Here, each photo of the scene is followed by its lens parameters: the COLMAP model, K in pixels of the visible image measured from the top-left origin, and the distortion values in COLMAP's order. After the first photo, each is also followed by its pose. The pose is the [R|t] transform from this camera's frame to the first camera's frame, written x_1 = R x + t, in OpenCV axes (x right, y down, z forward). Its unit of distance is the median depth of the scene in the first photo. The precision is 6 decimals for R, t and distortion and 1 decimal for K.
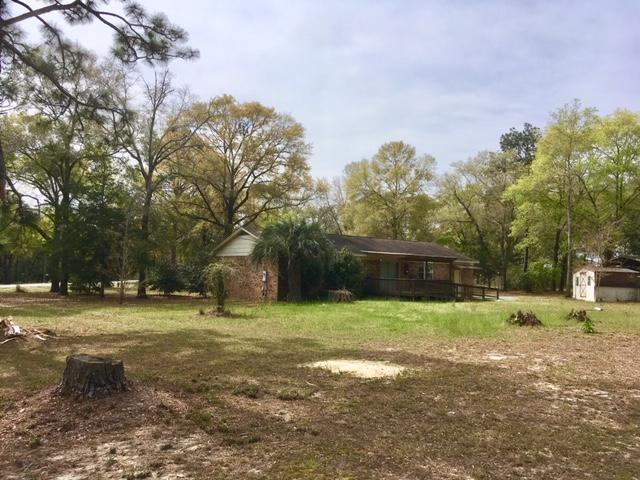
lens RADIAL K [[547.0, 0, 320.0], [0, 547.0, 240.0], [0, 0, 1]] dist [0.110650, -0.126503]
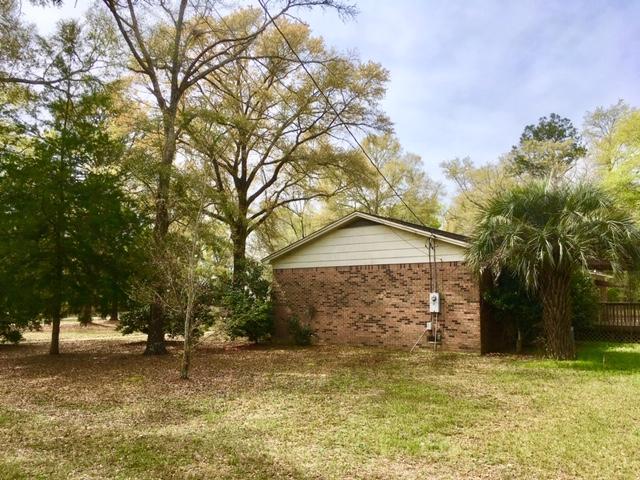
lens RADIAL K [[547.0, 0, 320.0], [0, 547.0, 240.0], [0, 0, 1]] dist [0.110650, -0.126503]
pose [[0.969932, -0.003199, 0.243355, -0.263390], [0.014557, 0.998886, -0.044891, 0.023628], [-0.242941, 0.047084, 0.968898, 0.424615]]
